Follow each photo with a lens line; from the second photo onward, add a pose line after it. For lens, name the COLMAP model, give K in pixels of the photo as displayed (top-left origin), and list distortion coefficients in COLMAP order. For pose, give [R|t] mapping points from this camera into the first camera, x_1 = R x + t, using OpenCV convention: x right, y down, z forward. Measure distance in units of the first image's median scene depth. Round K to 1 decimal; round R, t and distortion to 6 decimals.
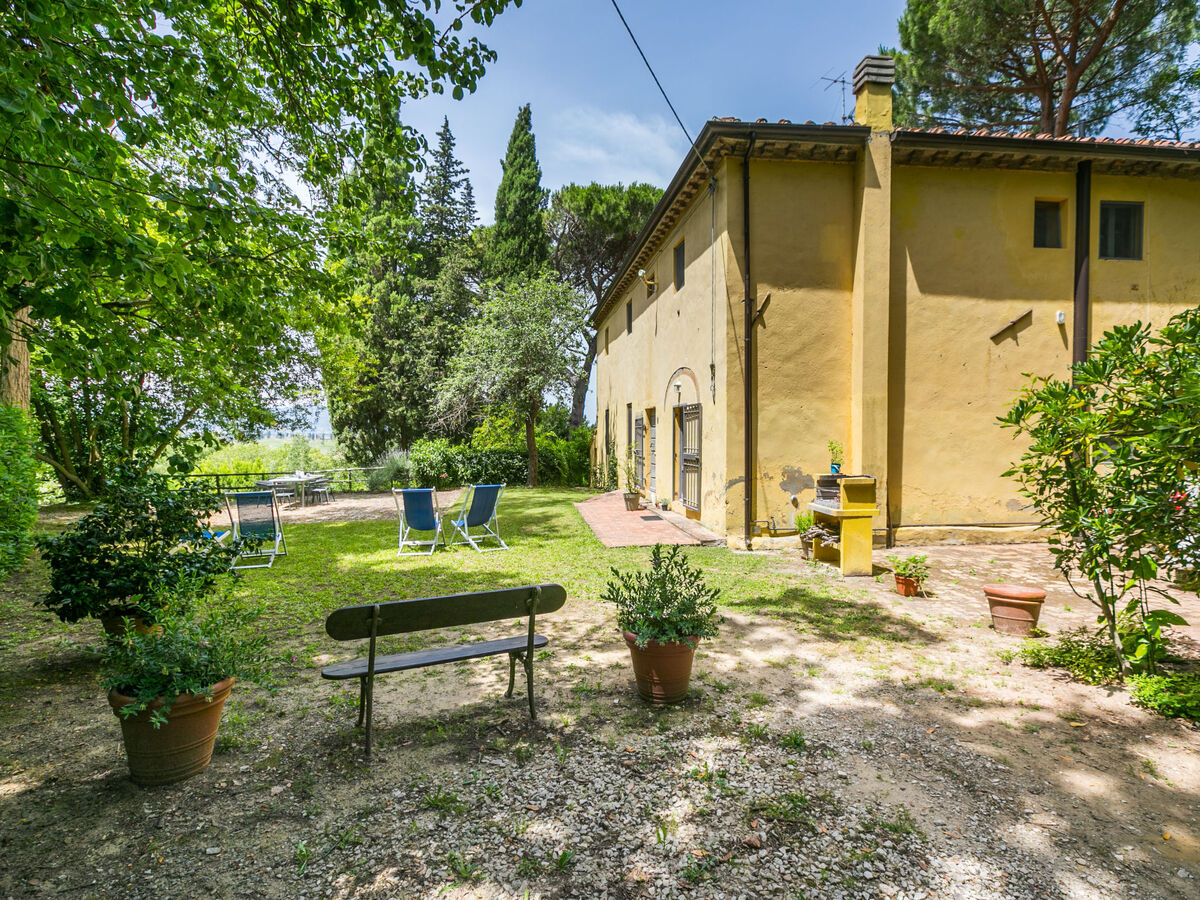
lens RADIAL K [[610.3, 0, 602.4], [0, 610.3, 452.4], [0, 0, 1]] dist [0.007318, -0.001307]
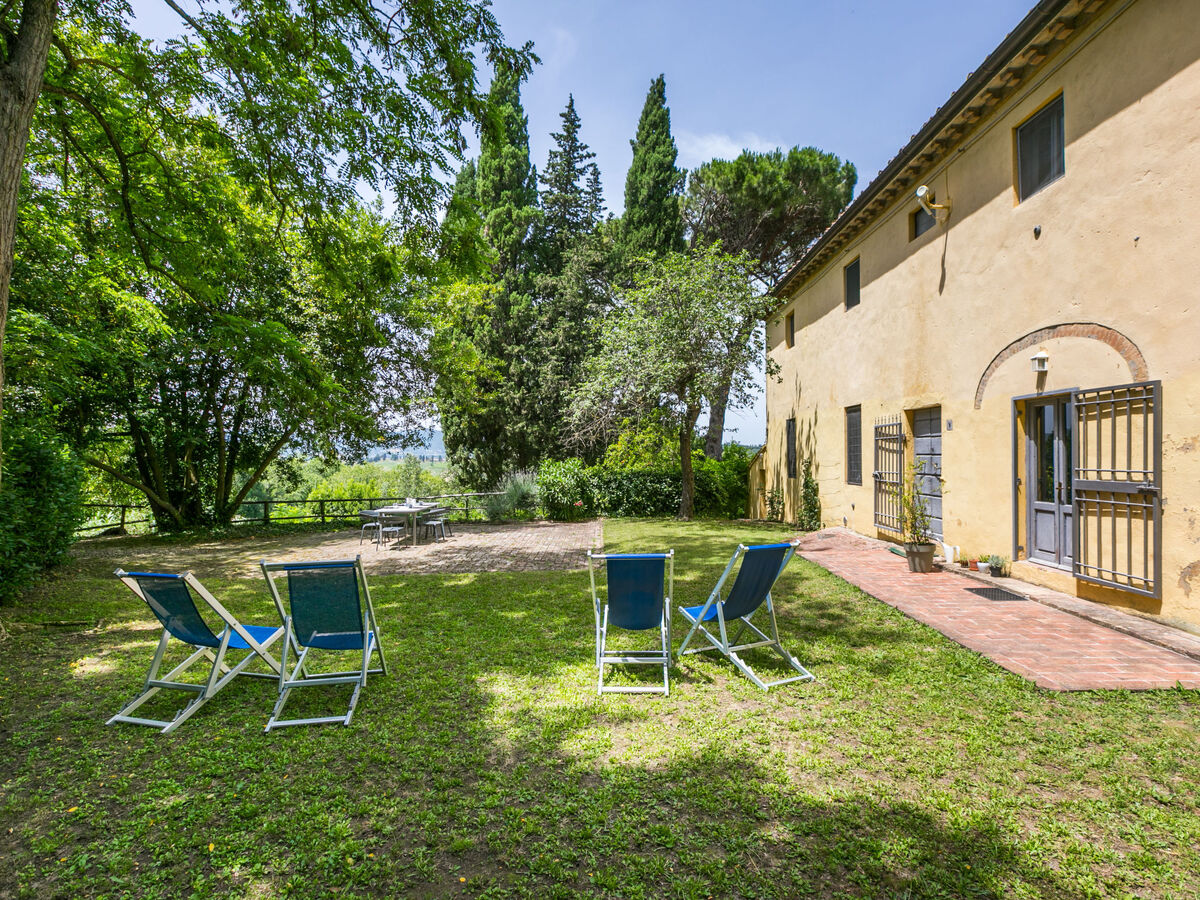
lens RADIAL K [[610.3, 0, 602.4], [0, 610.3, 452.4], [0, 0, 1]] dist [0.007318, -0.001307]
pose [[0.987719, -0.004605, -0.156172, -0.095656], [-0.000811, 0.999401, -0.034601, -0.001541], [0.156238, 0.034302, 0.987124, 0.193539]]
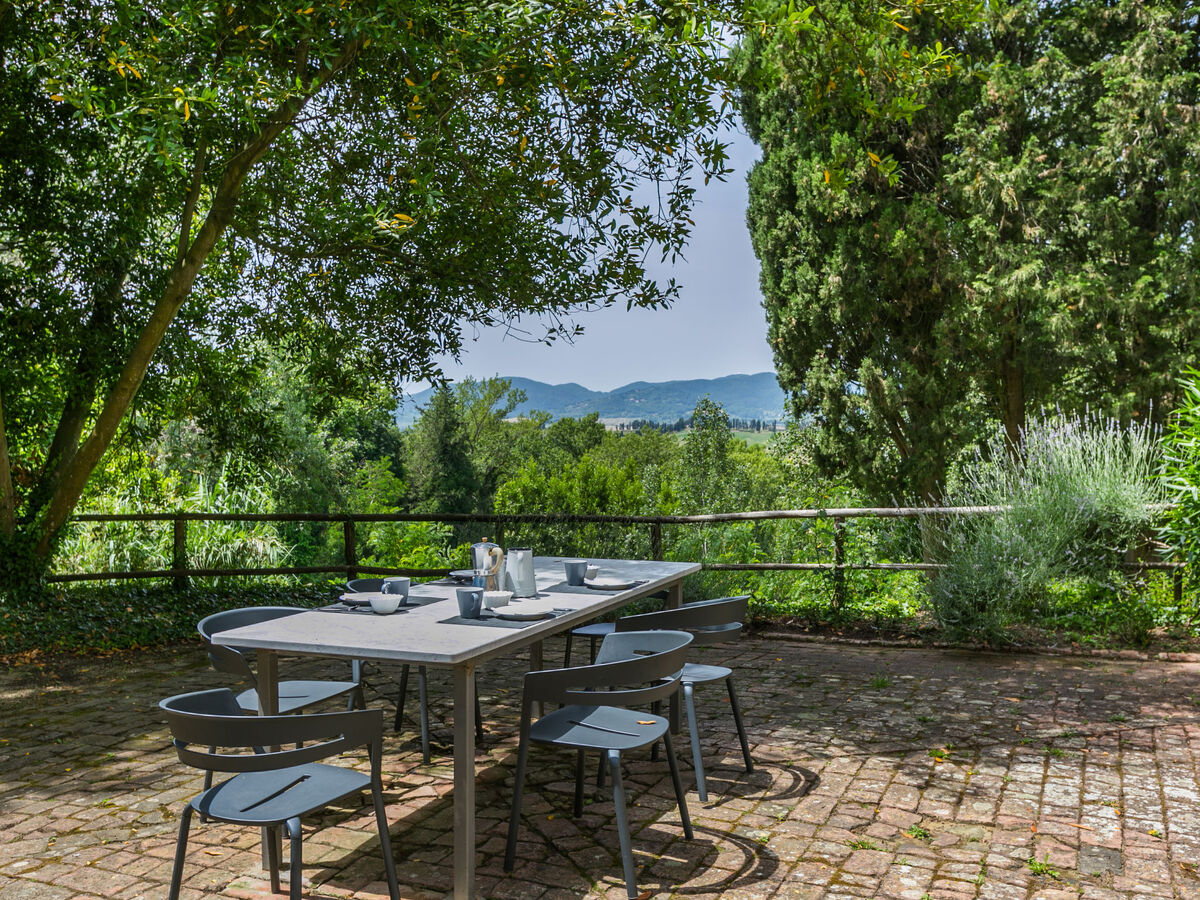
lens RADIAL K [[1189.8, 0, 600.0], [0, 1189.8, 450.0], [0, 0, 1]] dist [0.006176, -0.004094]
pose [[0.839444, 0.010767, -0.543340, -0.250960], [-0.011790, 0.999929, 0.001601, 0.004955], [0.543319, 0.005062, 0.839511, 0.590343]]
